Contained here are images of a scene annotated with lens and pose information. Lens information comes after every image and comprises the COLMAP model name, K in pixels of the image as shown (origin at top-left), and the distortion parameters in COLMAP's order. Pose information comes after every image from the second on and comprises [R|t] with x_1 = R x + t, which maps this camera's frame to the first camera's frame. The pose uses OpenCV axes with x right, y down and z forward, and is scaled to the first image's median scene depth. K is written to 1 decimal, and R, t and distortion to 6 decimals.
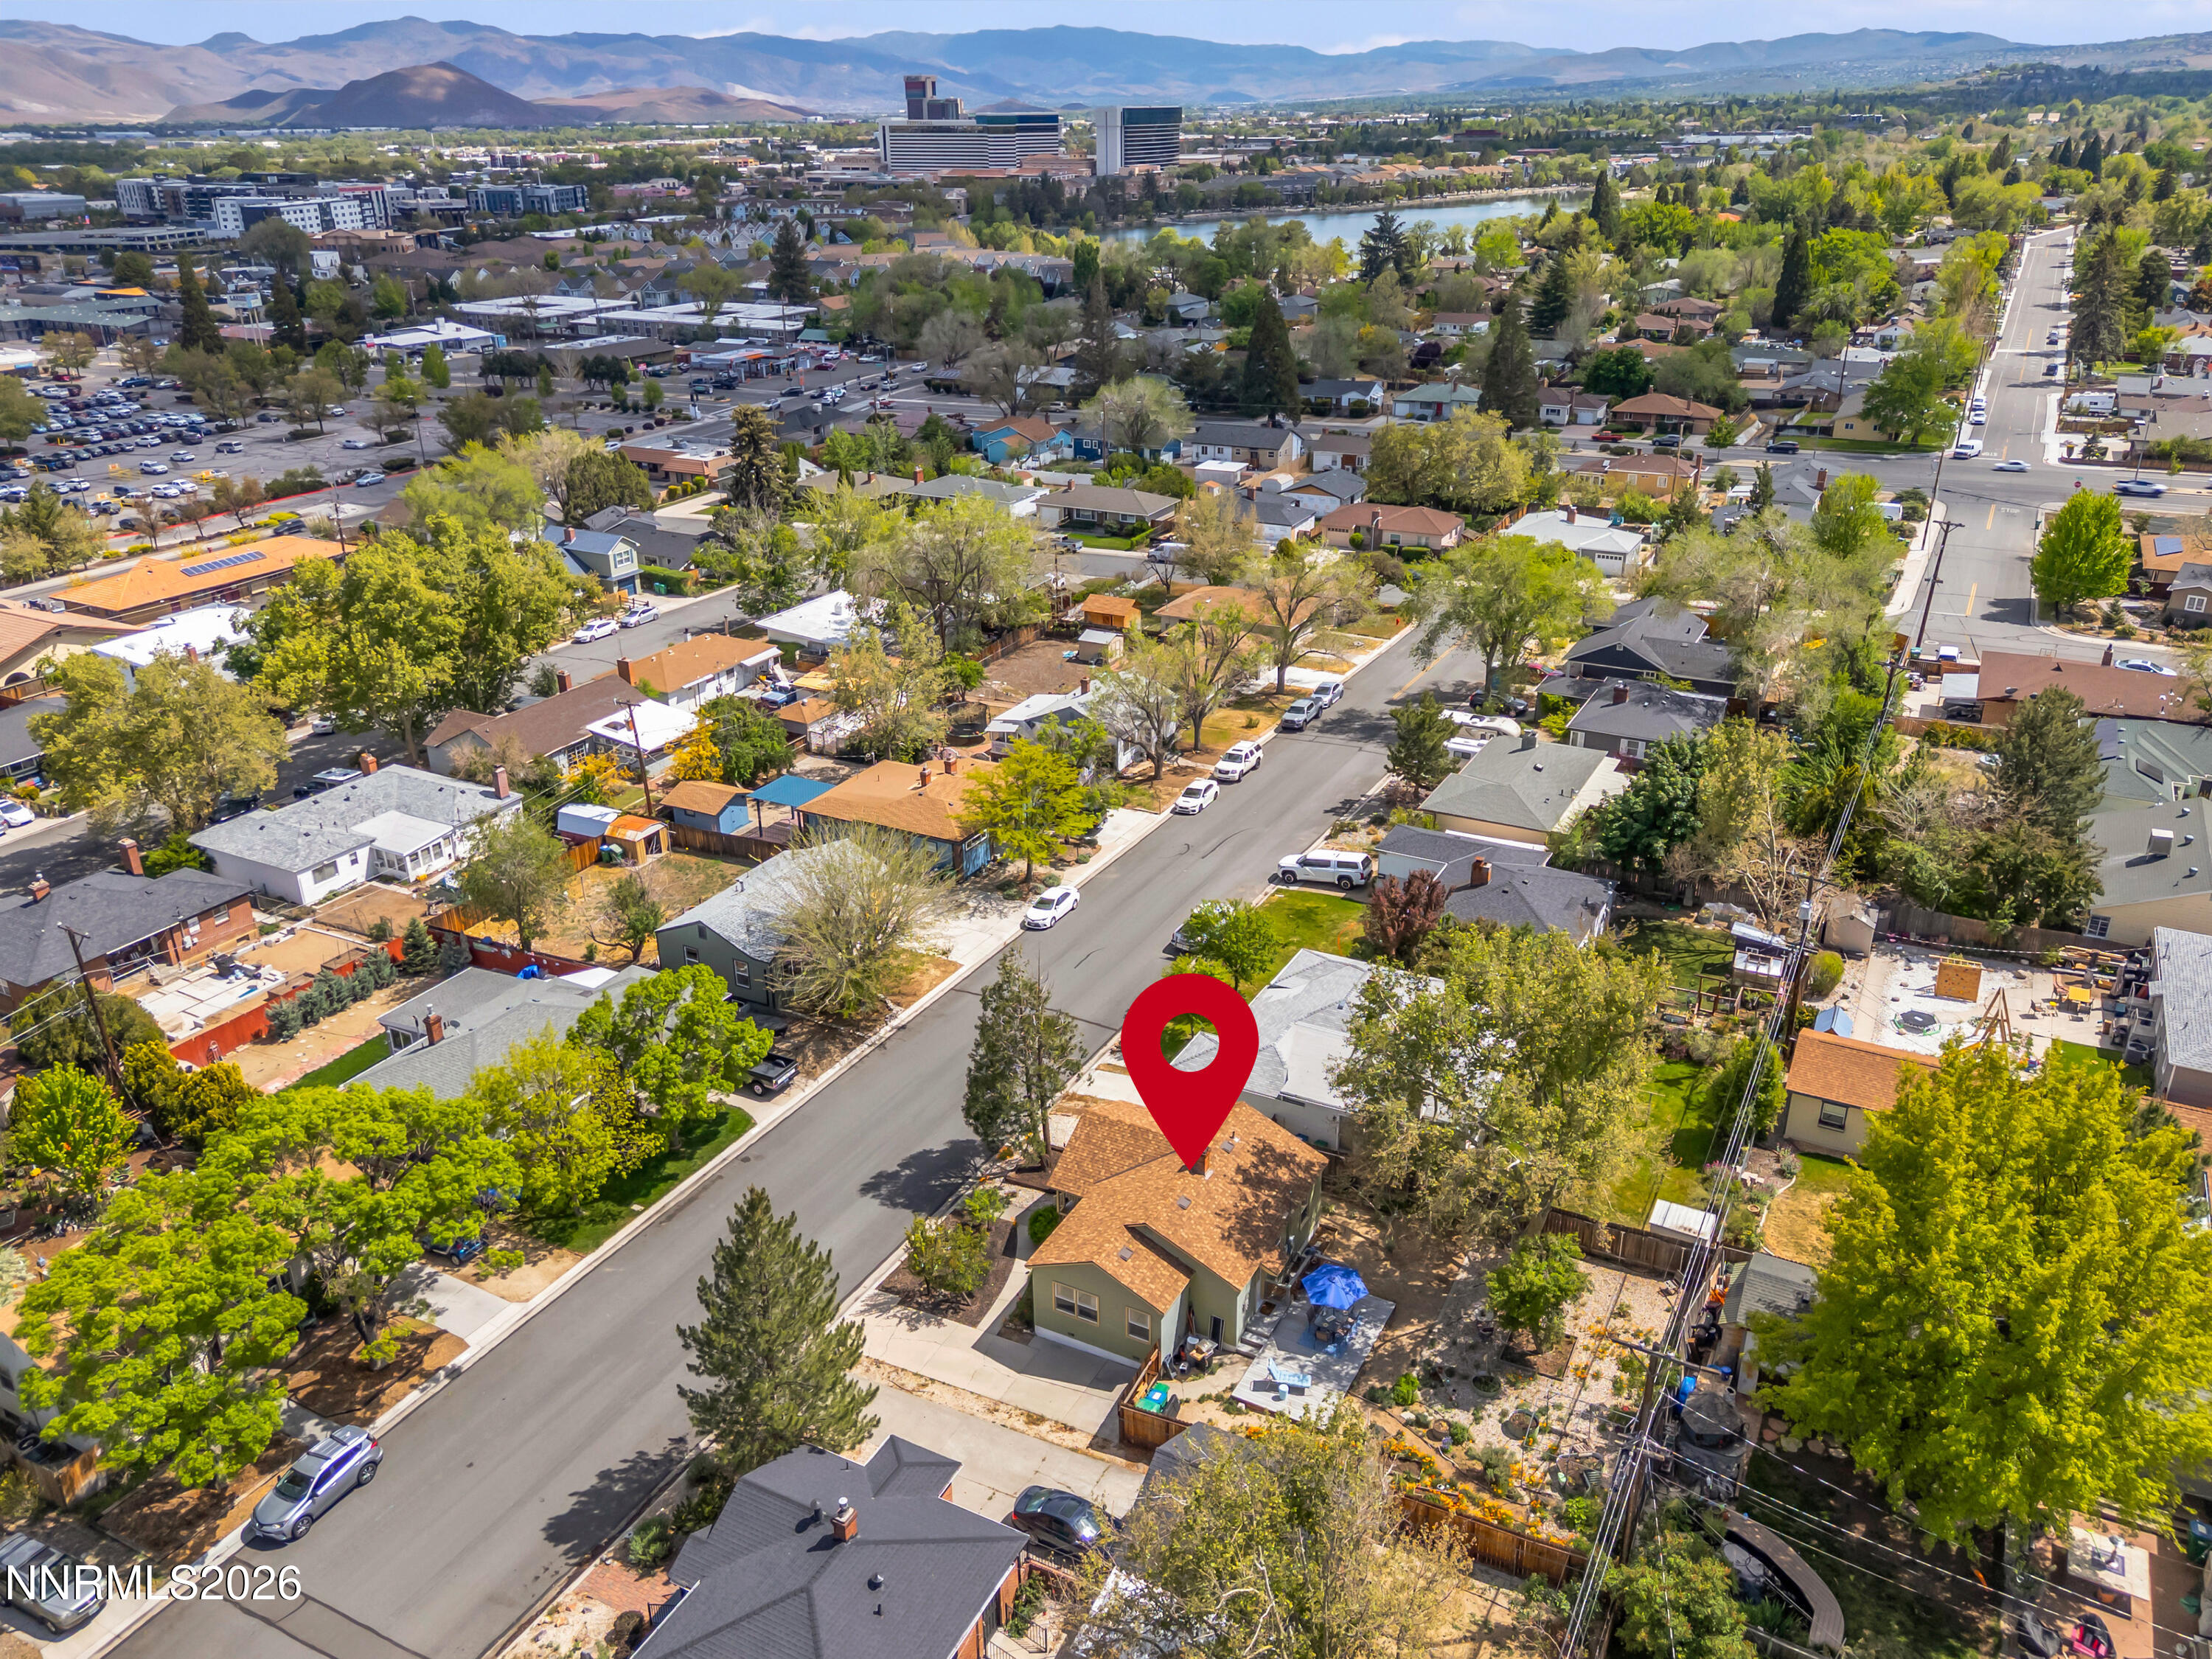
lens RADIAL K [[1638.8, 0, 1106.0], [0, 1638.8, 829.5], [0, 0, 1]] dist [0.040920, -0.003100]
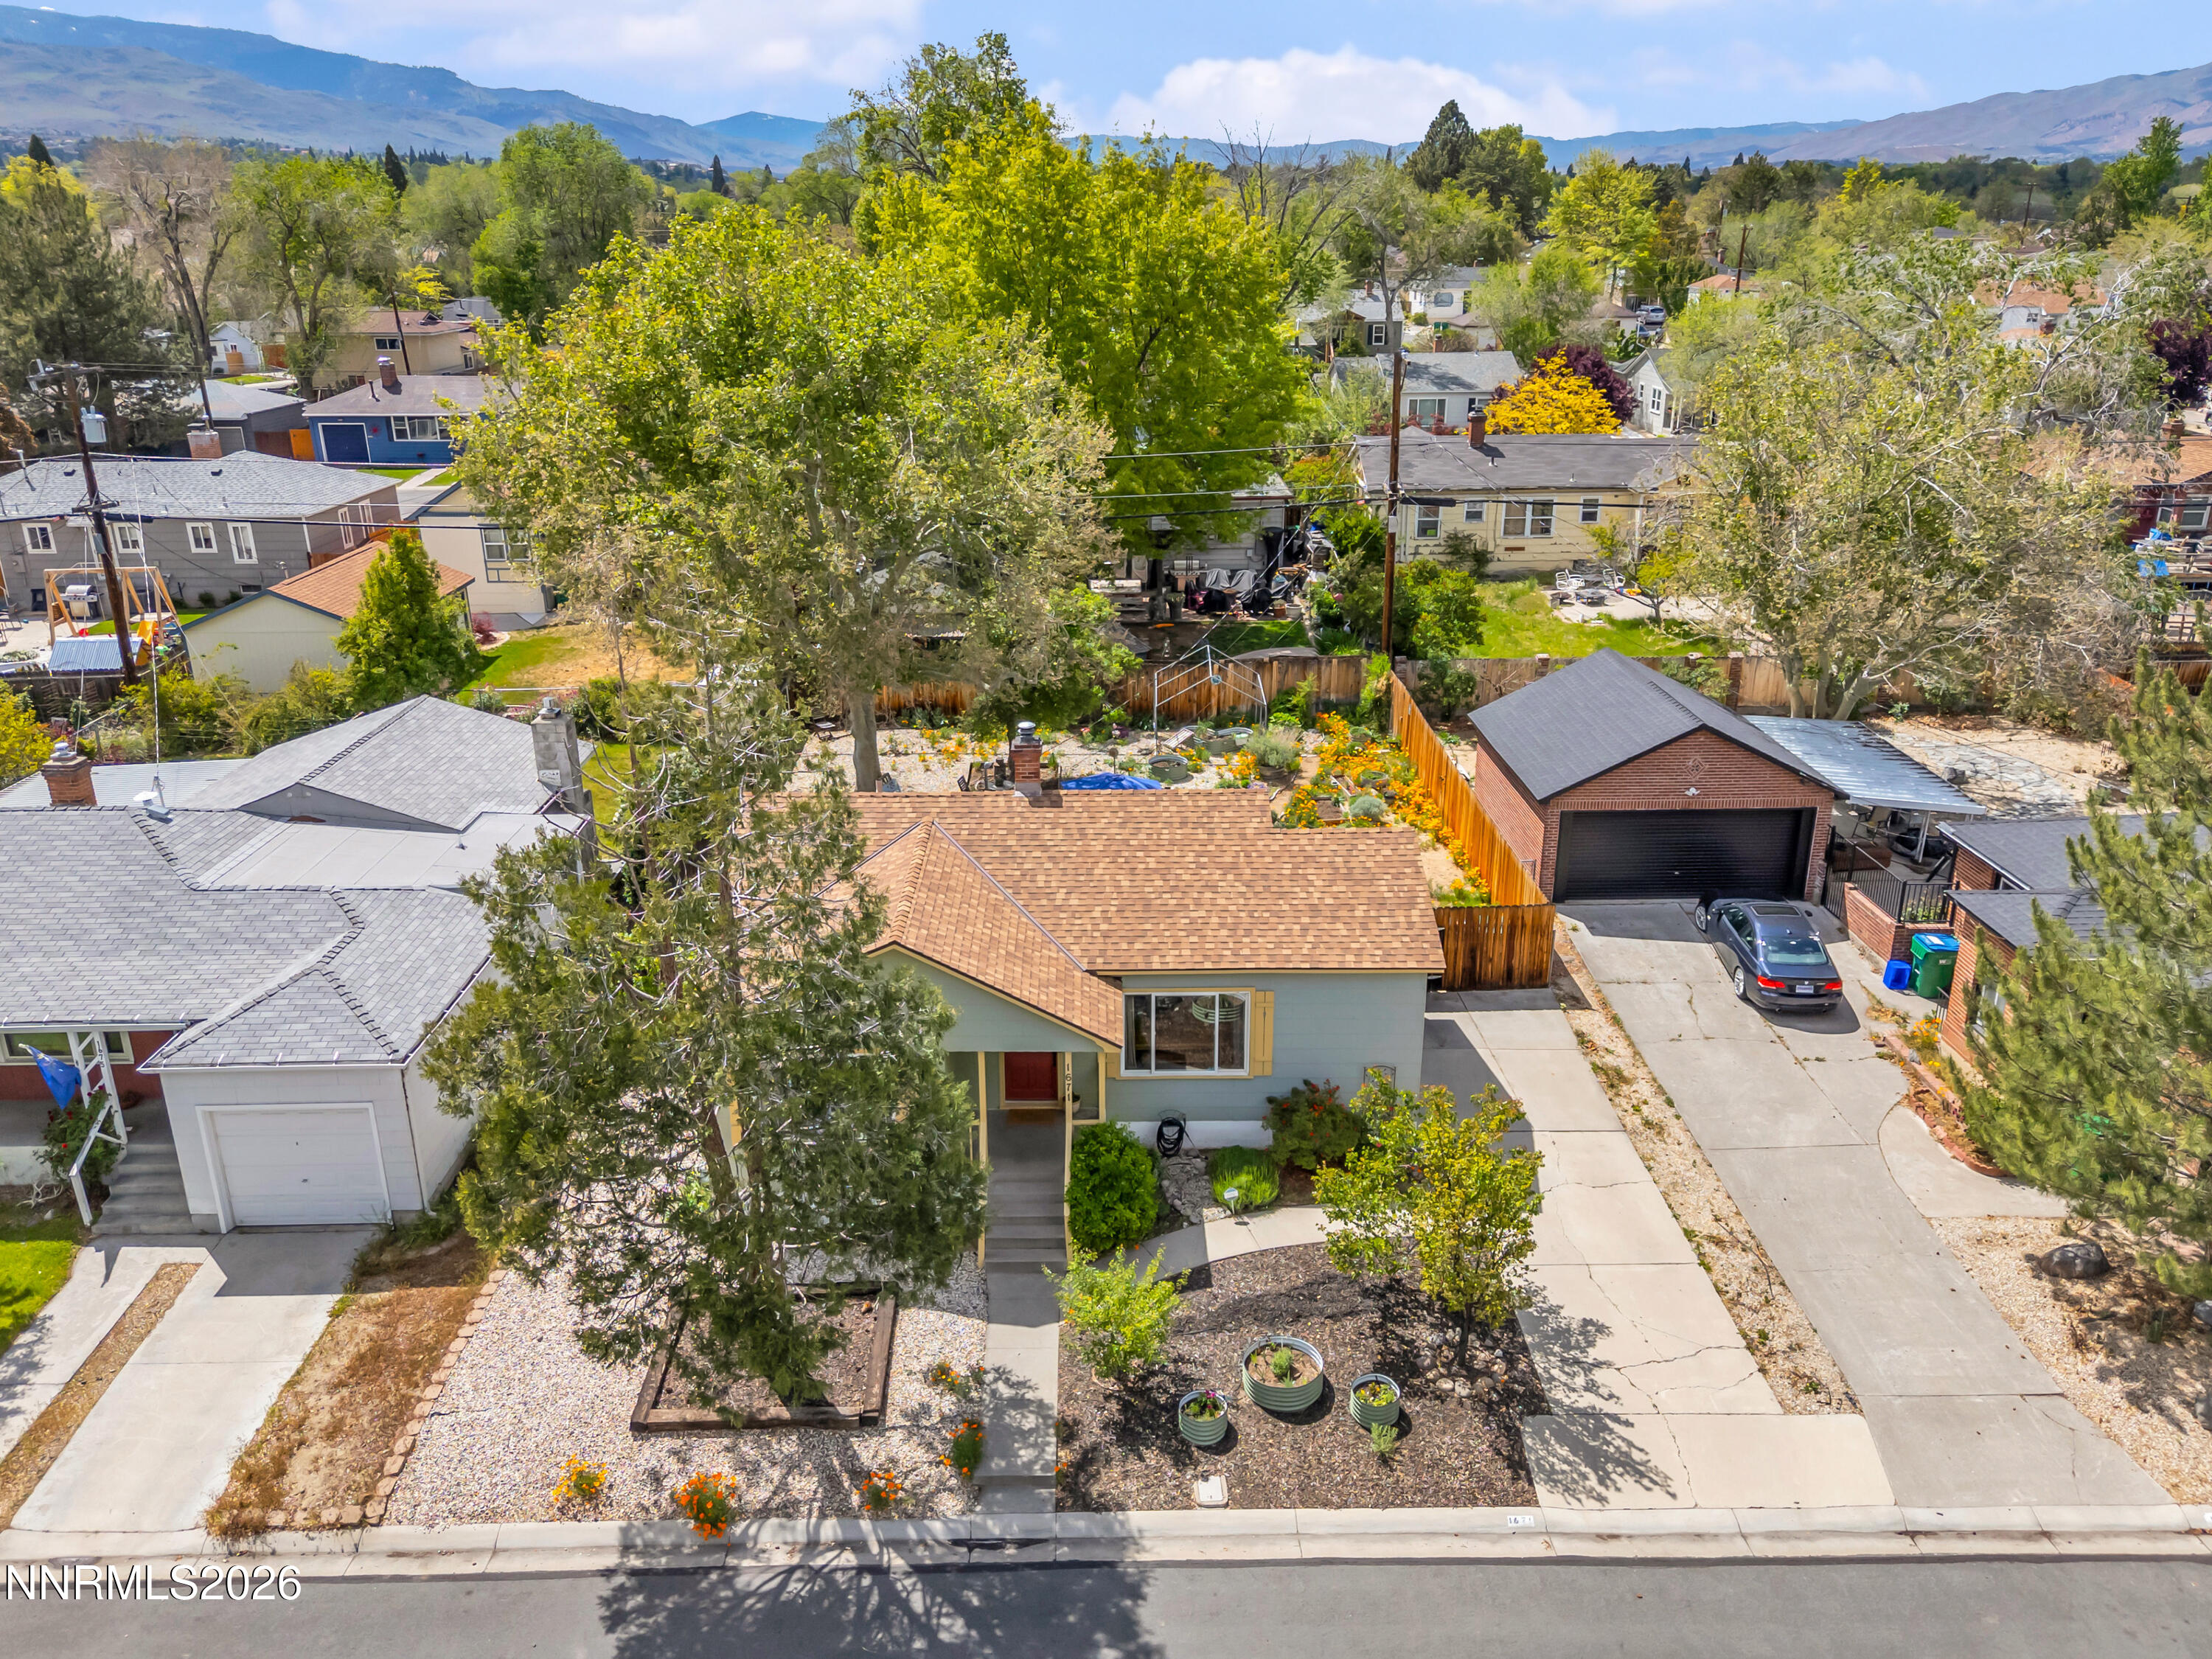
lens RADIAL K [[1638.8, 0, 1106.0], [0, 1638.8, 829.5], [0, 0, 1]] dist [0.040920, -0.003100]
pose [[-0.472531, -0.302087, 0.827924, -0.347774], [0.356984, 0.793296, 0.493198, -0.000139], [-0.805777, 0.528607, -0.267017, 1.176833]]
